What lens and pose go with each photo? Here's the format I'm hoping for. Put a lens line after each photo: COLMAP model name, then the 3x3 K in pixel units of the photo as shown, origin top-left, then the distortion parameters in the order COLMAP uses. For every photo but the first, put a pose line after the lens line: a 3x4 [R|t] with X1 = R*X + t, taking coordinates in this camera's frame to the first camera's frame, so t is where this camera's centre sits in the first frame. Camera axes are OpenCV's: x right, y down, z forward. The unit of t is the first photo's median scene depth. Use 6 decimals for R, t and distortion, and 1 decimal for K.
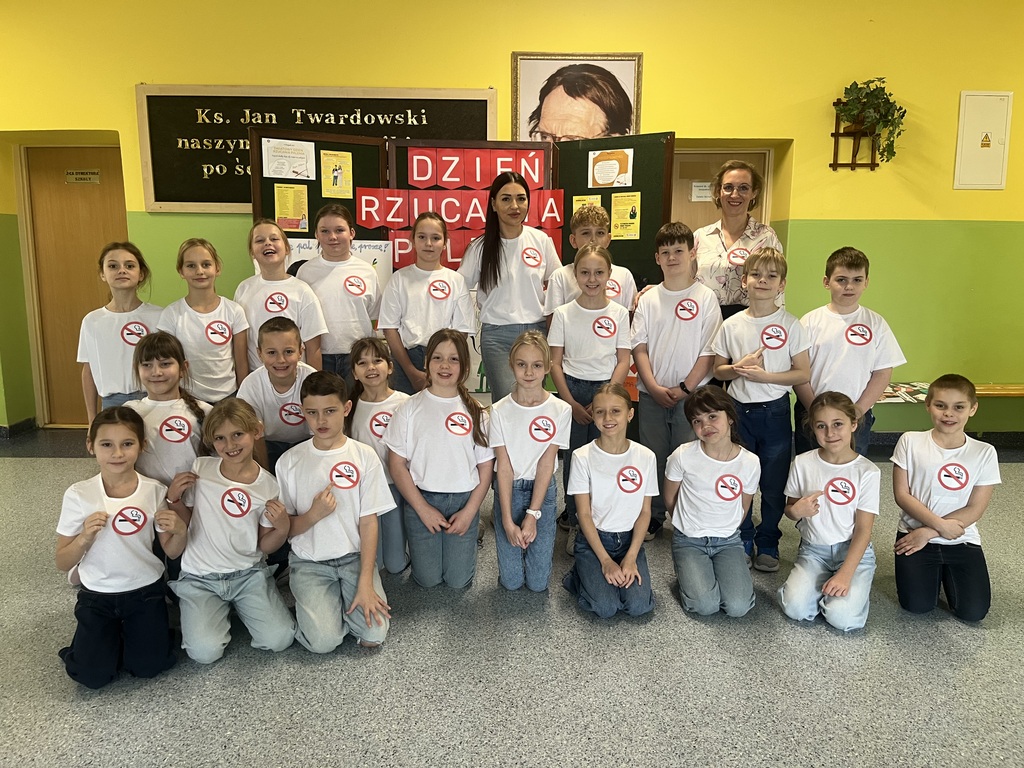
lens RADIAL K [[756.9, 0, 523.9], [0, 756.9, 389.8], [0, 0, 1]] dist [0.019372, -0.012423]
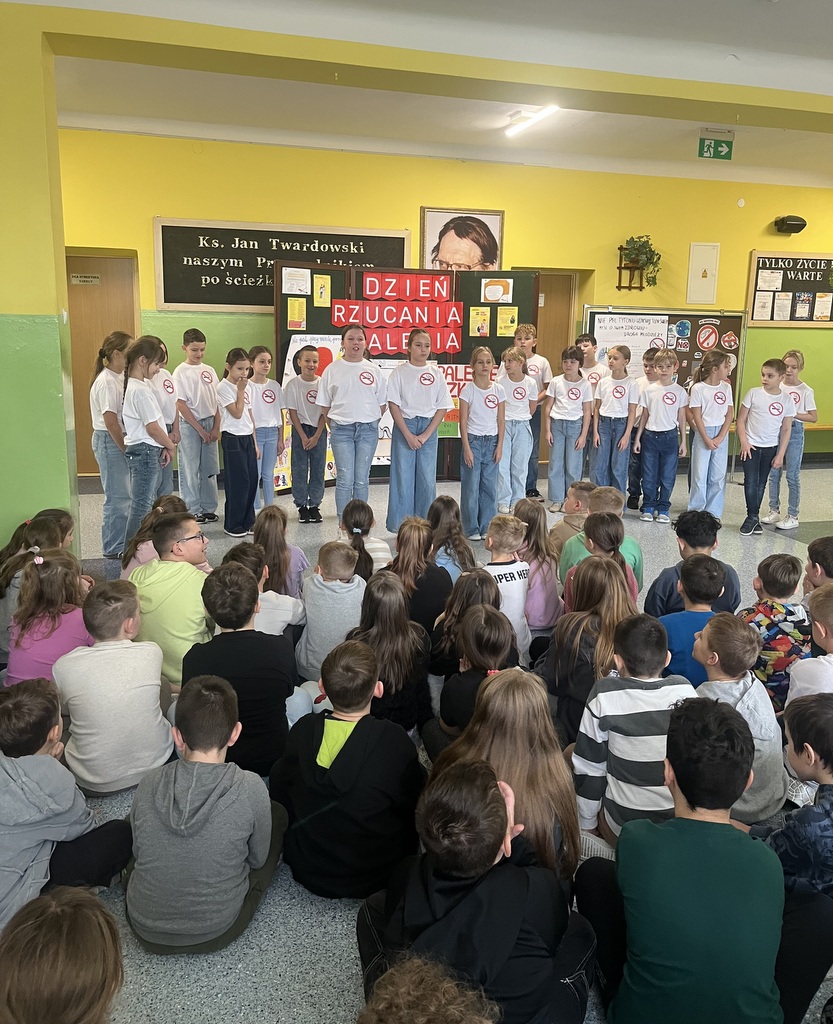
lens RADIAL K [[780.2, 0, 417.5], [0, 780.2, 481.4], [0, 0, 1]] dist [0.028543, -0.010357]
pose [[0.967723, -0.038839, 0.249007, -0.432167], [0.030925, 0.998887, 0.035617, 0.034973], [-0.250113, -0.026767, 0.967847, -0.492380]]
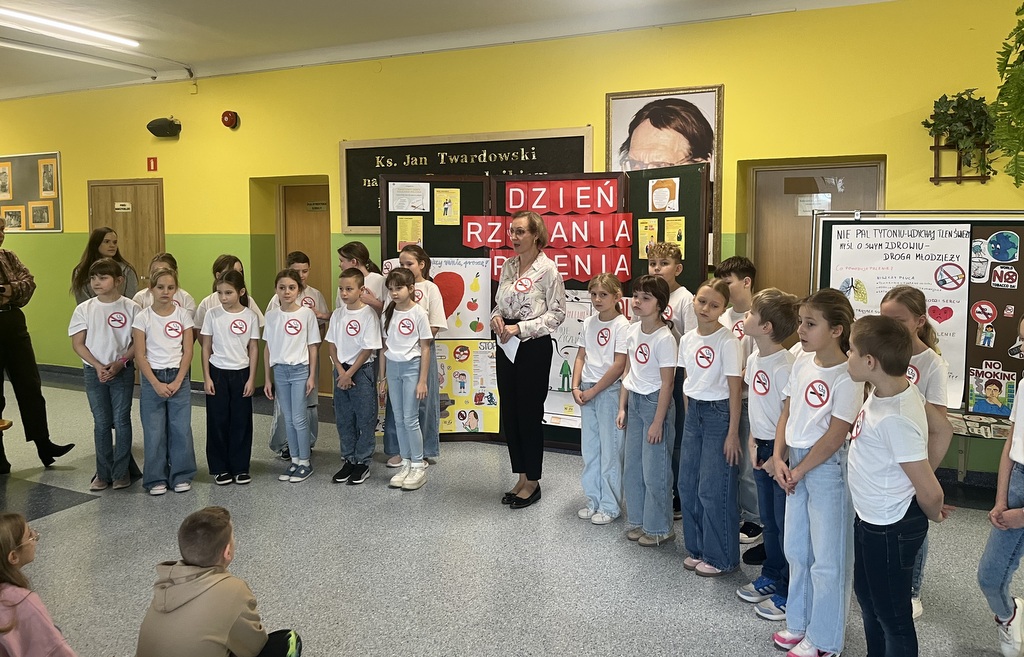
lens RADIAL K [[785.4, 0, 495.7], [0, 785.4, 282.7], [0, 0, 1]] dist [0.012270, -0.037051]
pose [[0.887925, 0.022123, -0.459456, 0.396570], [-0.075926, 0.992191, -0.098959, -0.035345], [0.453679, 0.122753, 0.882671, -0.084005]]
